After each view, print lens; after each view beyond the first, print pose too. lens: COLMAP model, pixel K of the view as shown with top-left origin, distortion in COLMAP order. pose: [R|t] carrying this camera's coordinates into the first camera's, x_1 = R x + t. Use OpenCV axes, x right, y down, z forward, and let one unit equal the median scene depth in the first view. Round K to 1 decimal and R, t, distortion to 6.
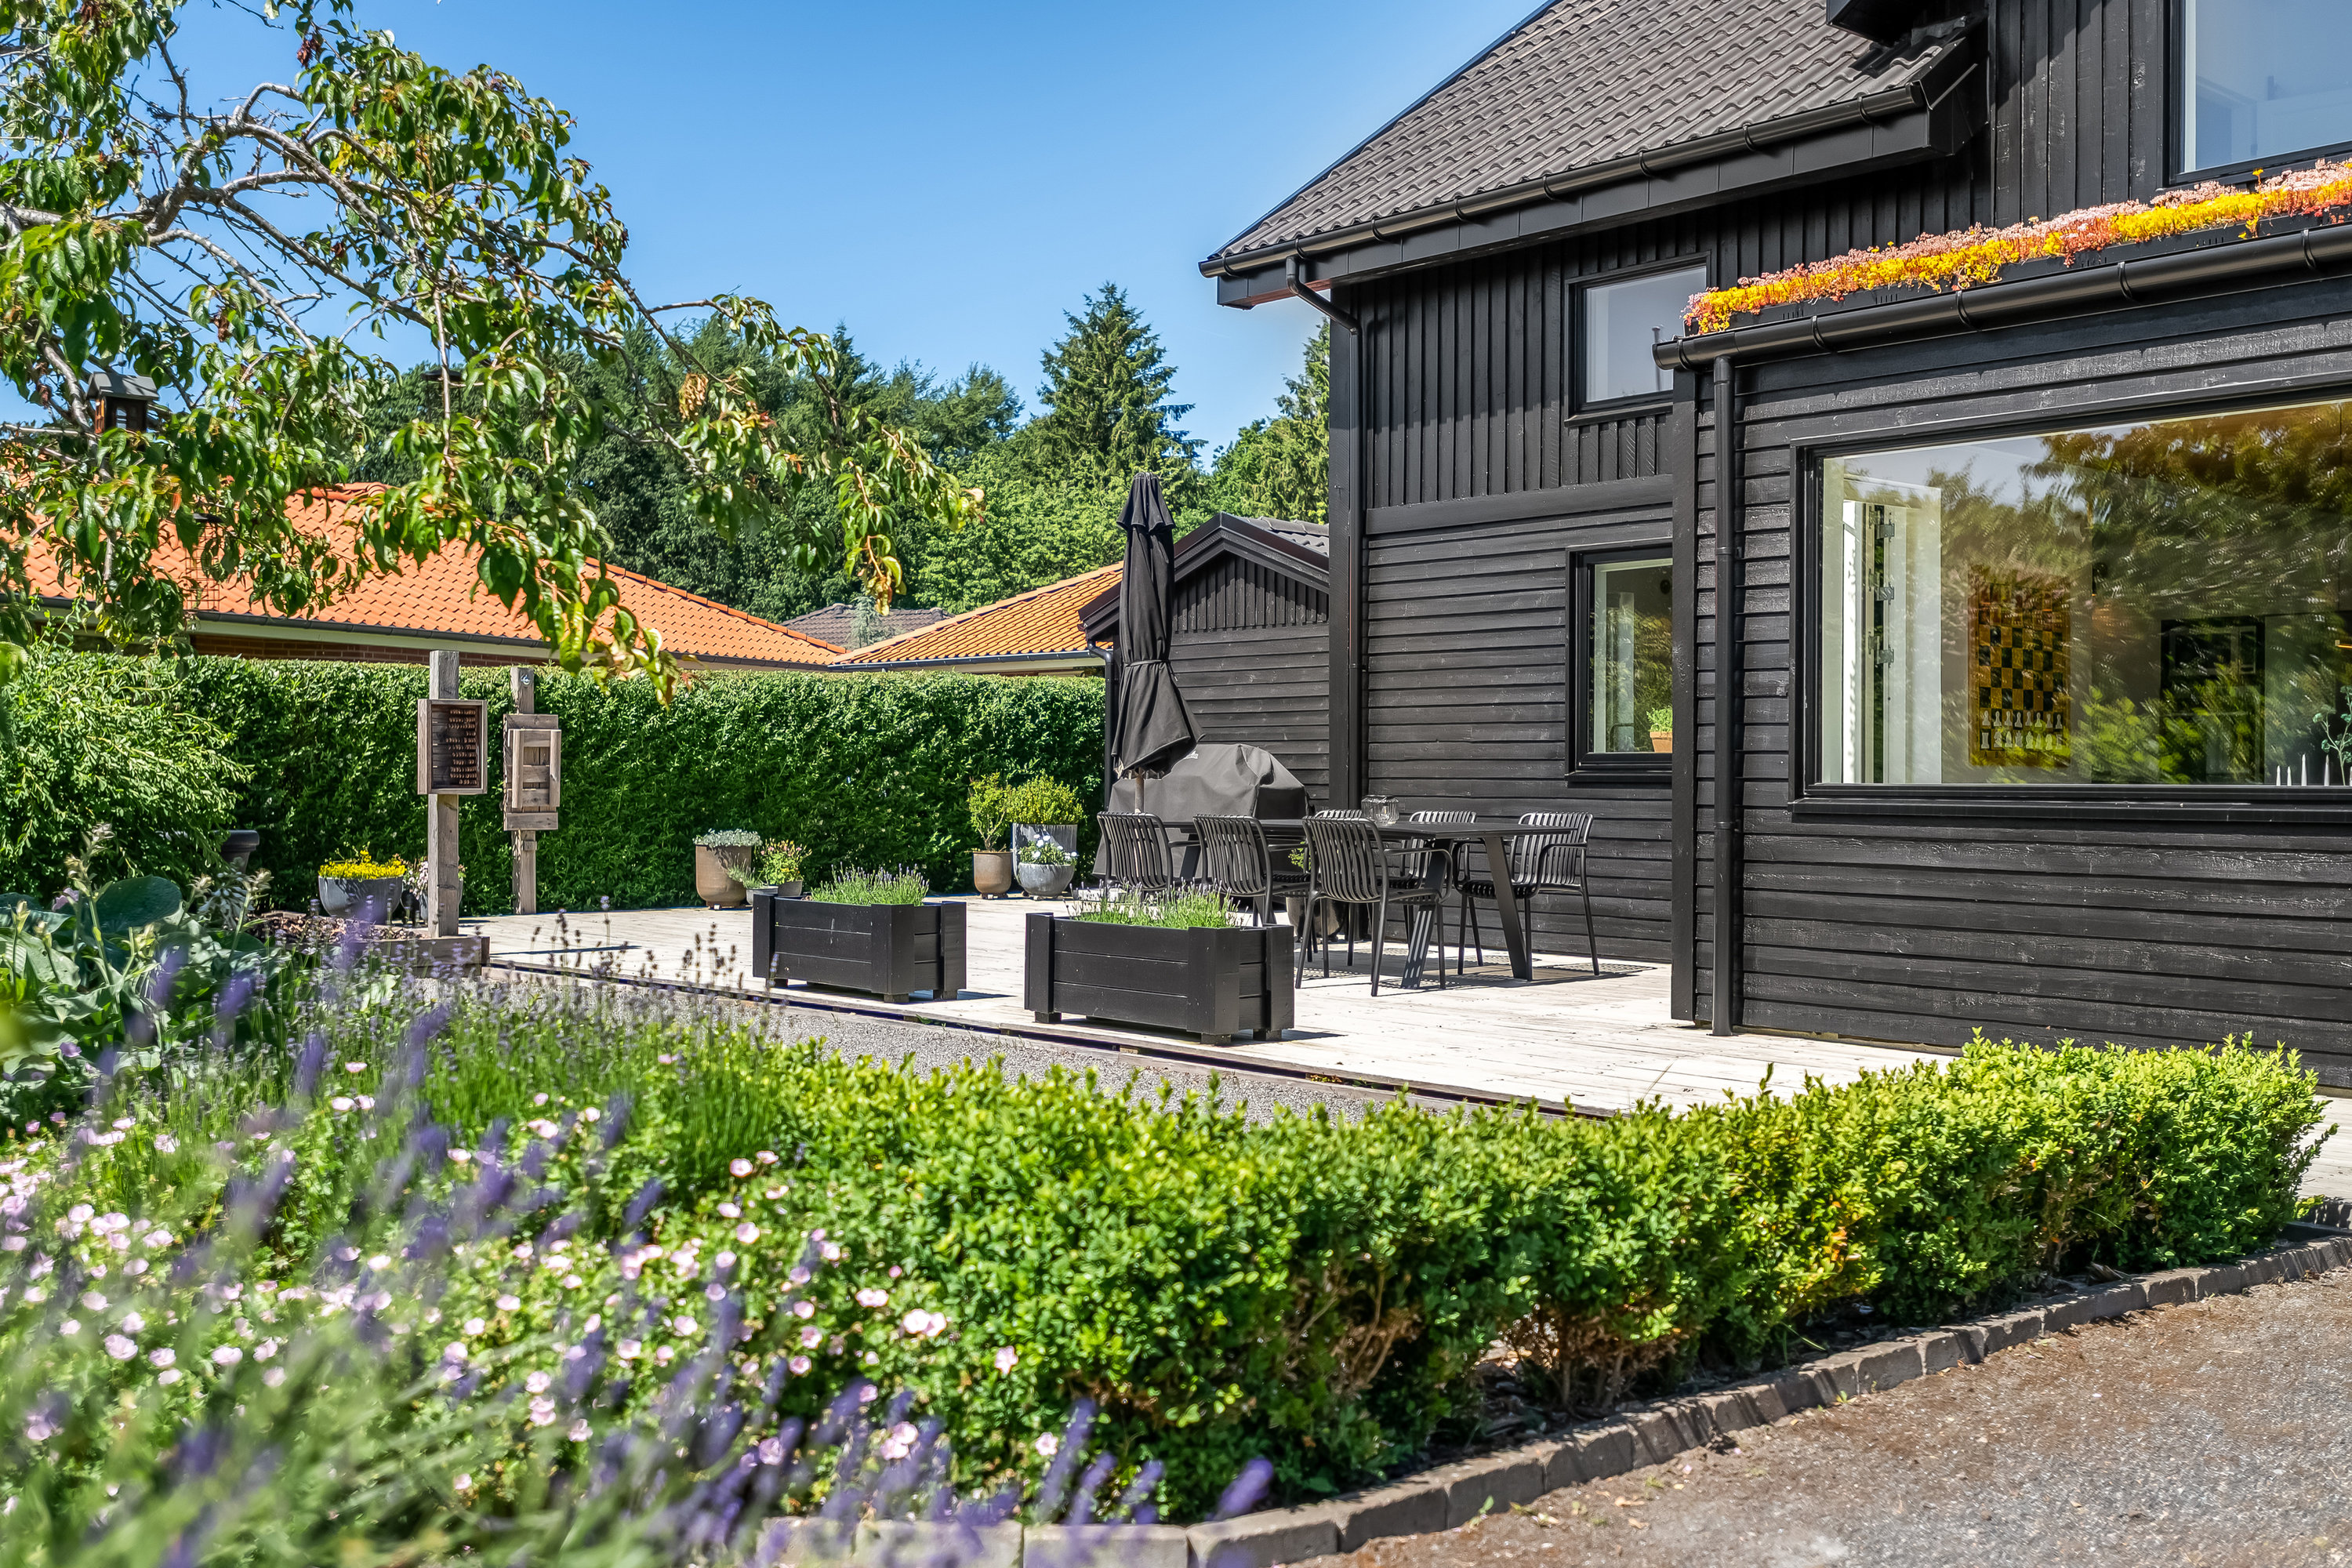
lens RADIAL K [[2306.6, 0, 1172.4], [0, 2306.6, 786.3], [0, 0, 1]] dist [0.032740, 0.000000]
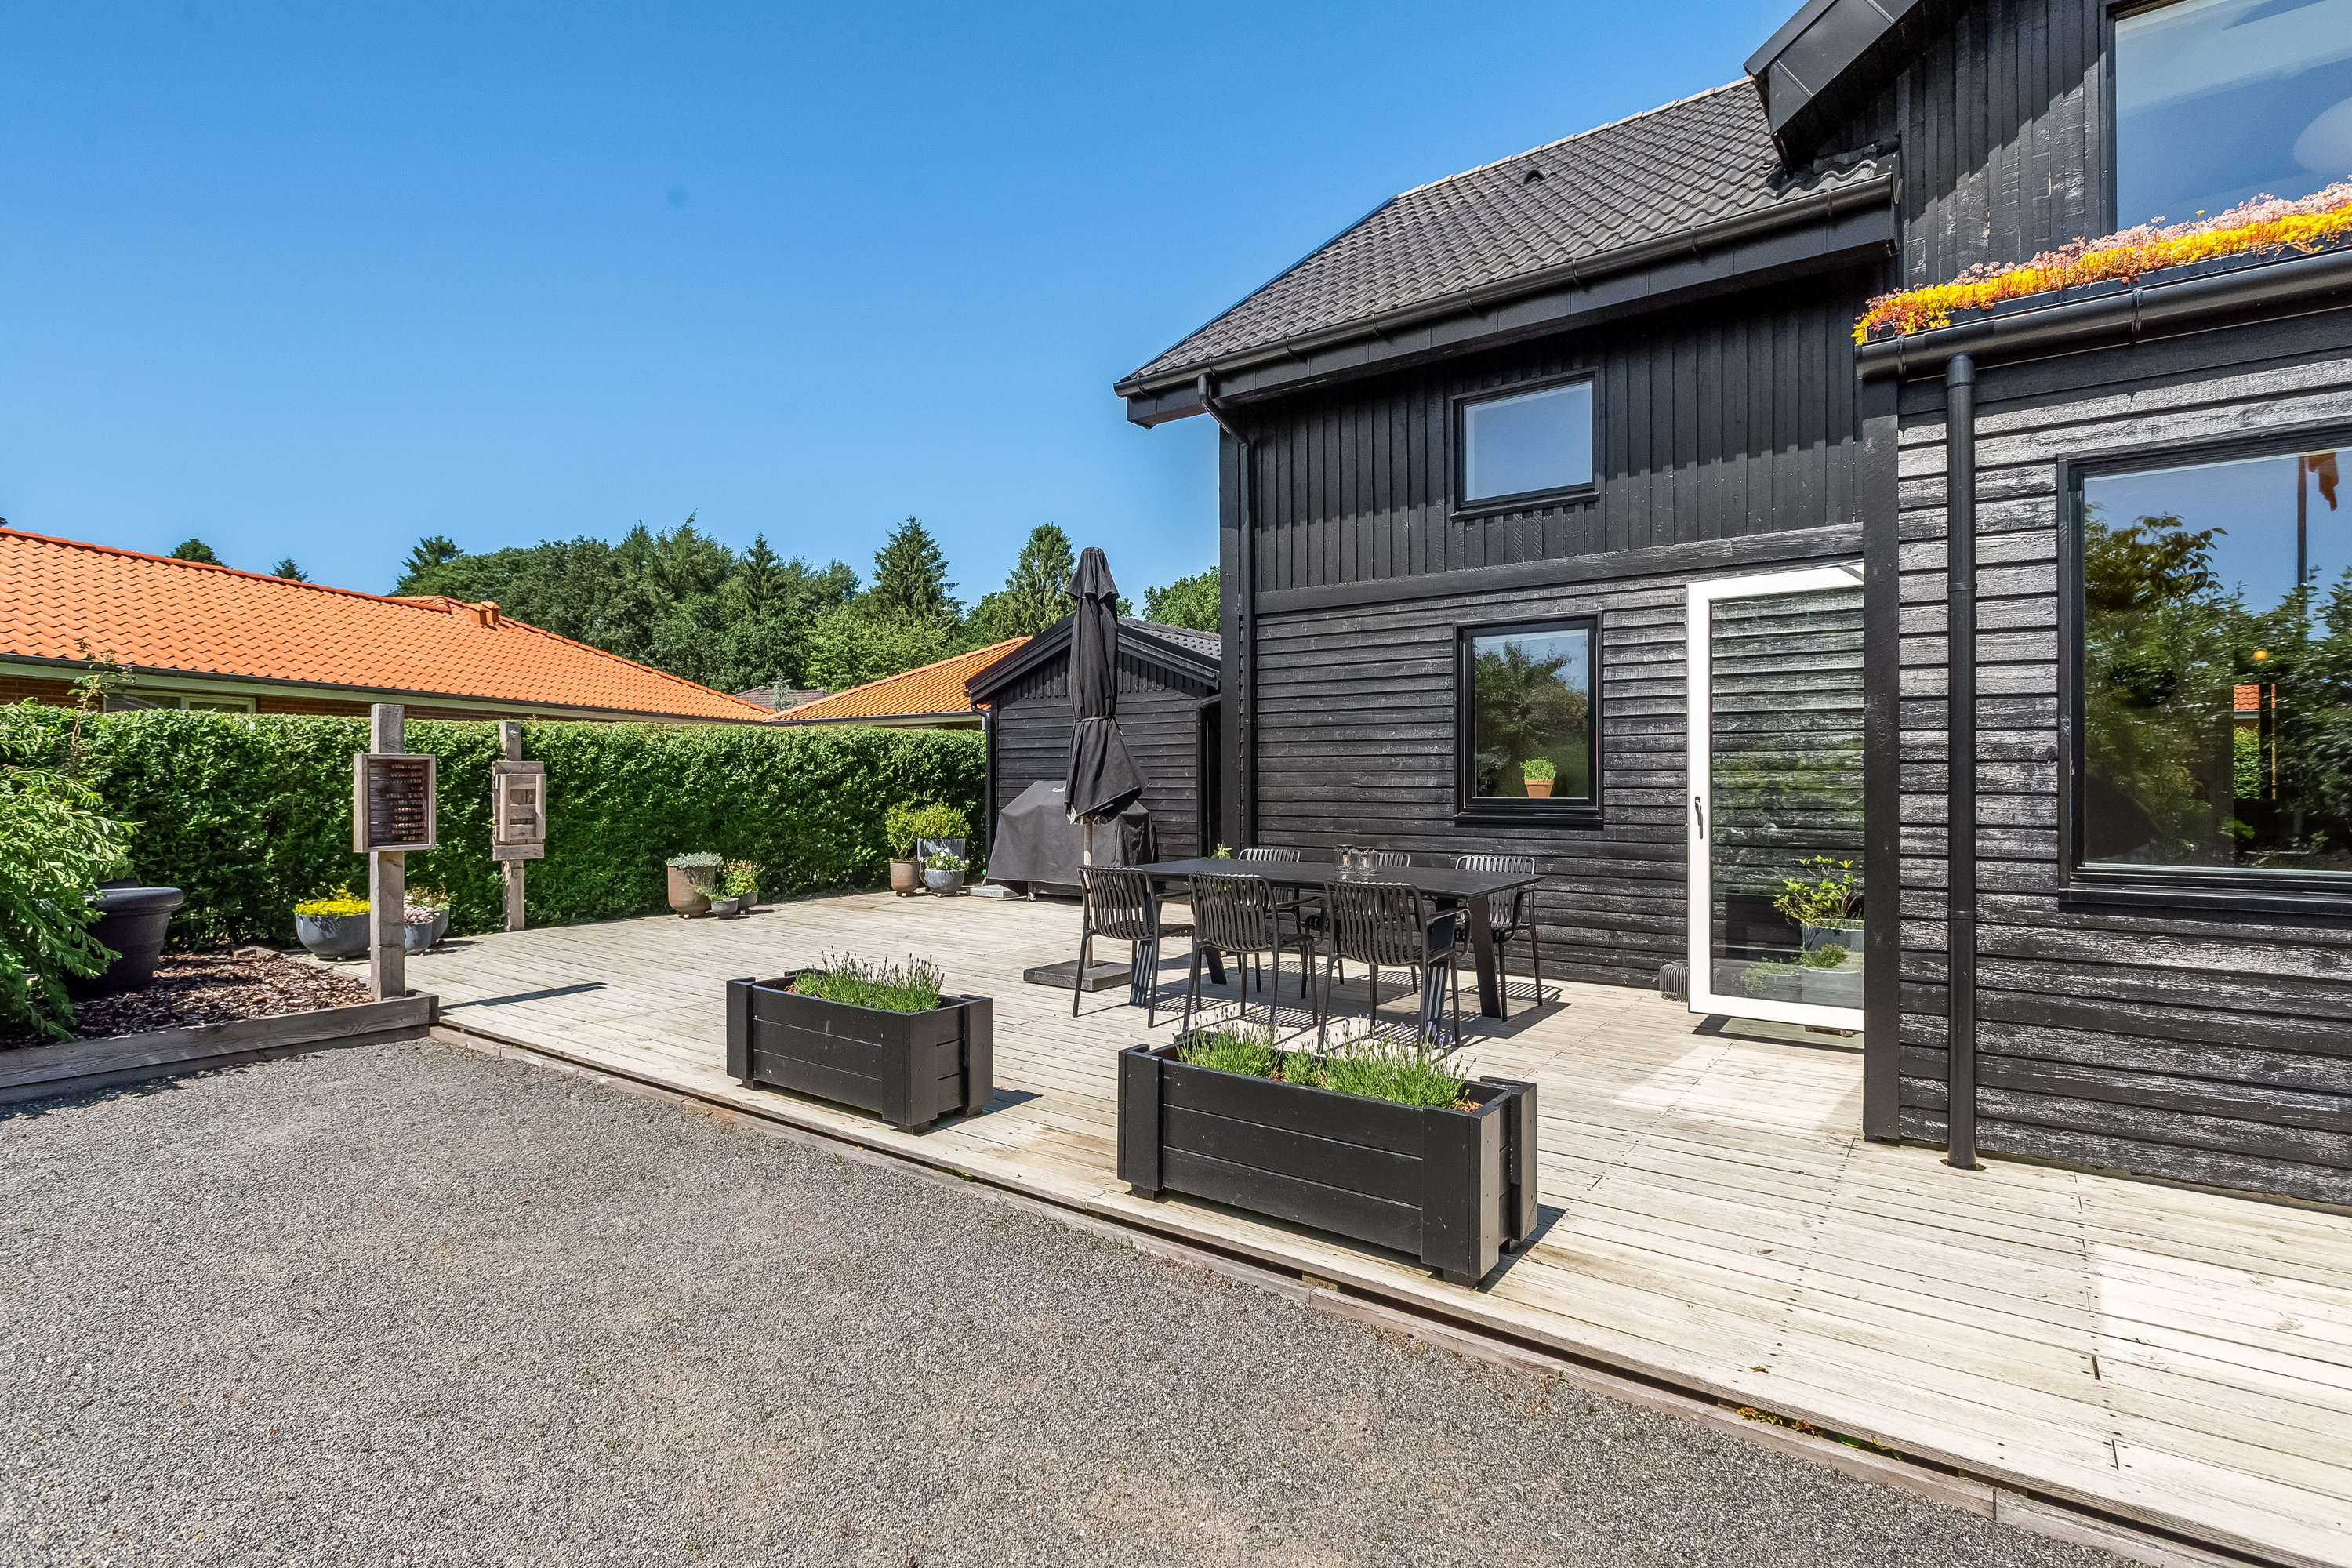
lens RADIAL K [[1143.5, 0, 1173.2], [0, 1143.5, 779.2], [0, 0, 1]] dist [-0.015749, 0.004072]
pose [[0.978538, -0.005759, 0.205987, -0.069714], [0.006479, 0.999975, -0.002820, -0.018058], [-0.205966, 0.004094, 0.978551, 0.361409]]
